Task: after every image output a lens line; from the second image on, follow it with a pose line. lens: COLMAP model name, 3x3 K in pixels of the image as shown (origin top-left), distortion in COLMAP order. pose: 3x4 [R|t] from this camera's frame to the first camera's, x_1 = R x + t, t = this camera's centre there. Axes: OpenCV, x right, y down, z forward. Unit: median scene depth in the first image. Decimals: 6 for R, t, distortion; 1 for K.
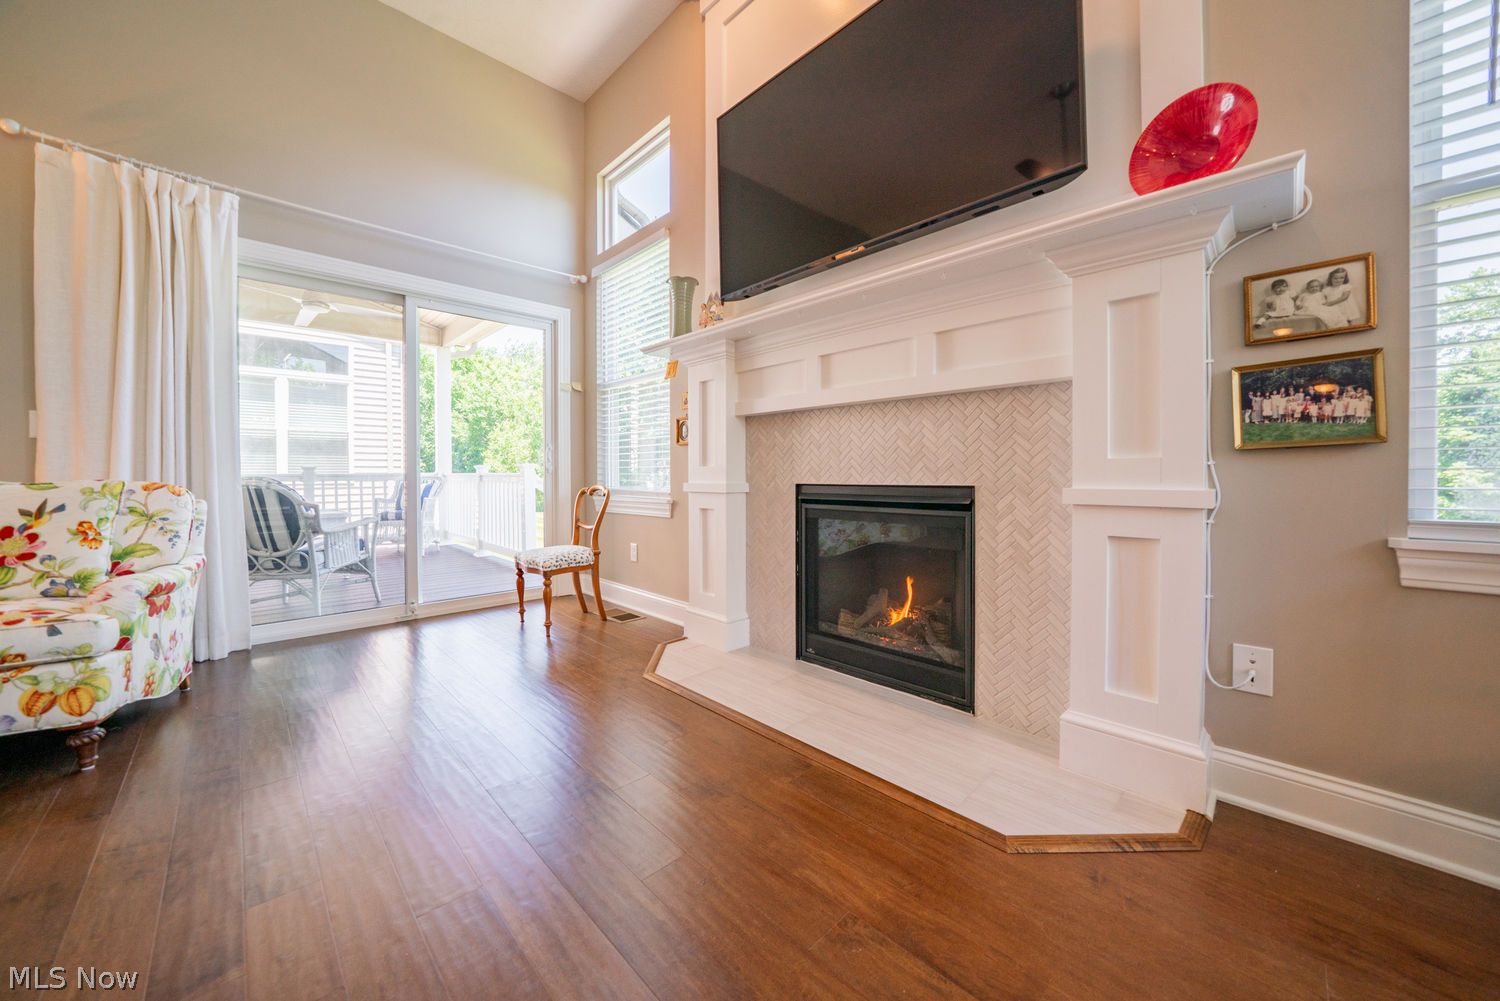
lens RADIAL K [[529.8, 0, 743.6], [0, 529.8, 485.9], [0, 0, 1]] dist [-0.021695, 0.000262]
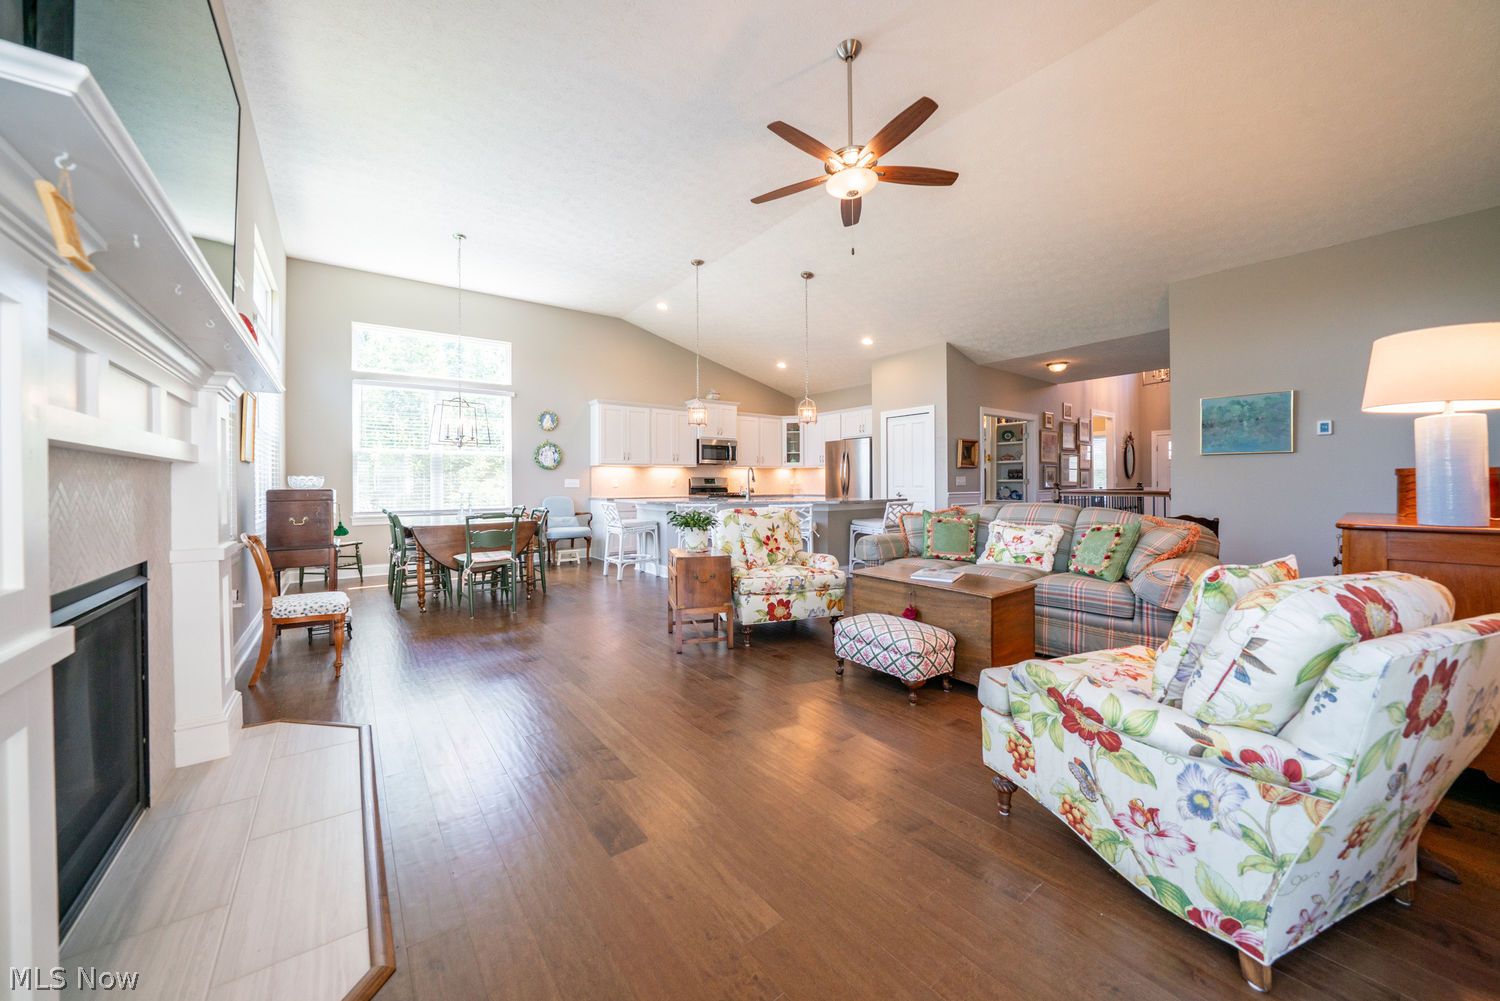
lens RADIAL K [[538.6, 0, 743.9], [0, 538.6, 478.8], [0, 0, 1]] dist [-0.017634, 0.000463]
pose [[-0.992931, 0.006590, 0.118514, -0.634419], [0.008045, 0.999898, 0.011801, -0.125185], [-0.118424, 0.012671, -0.992882, 1.574130]]
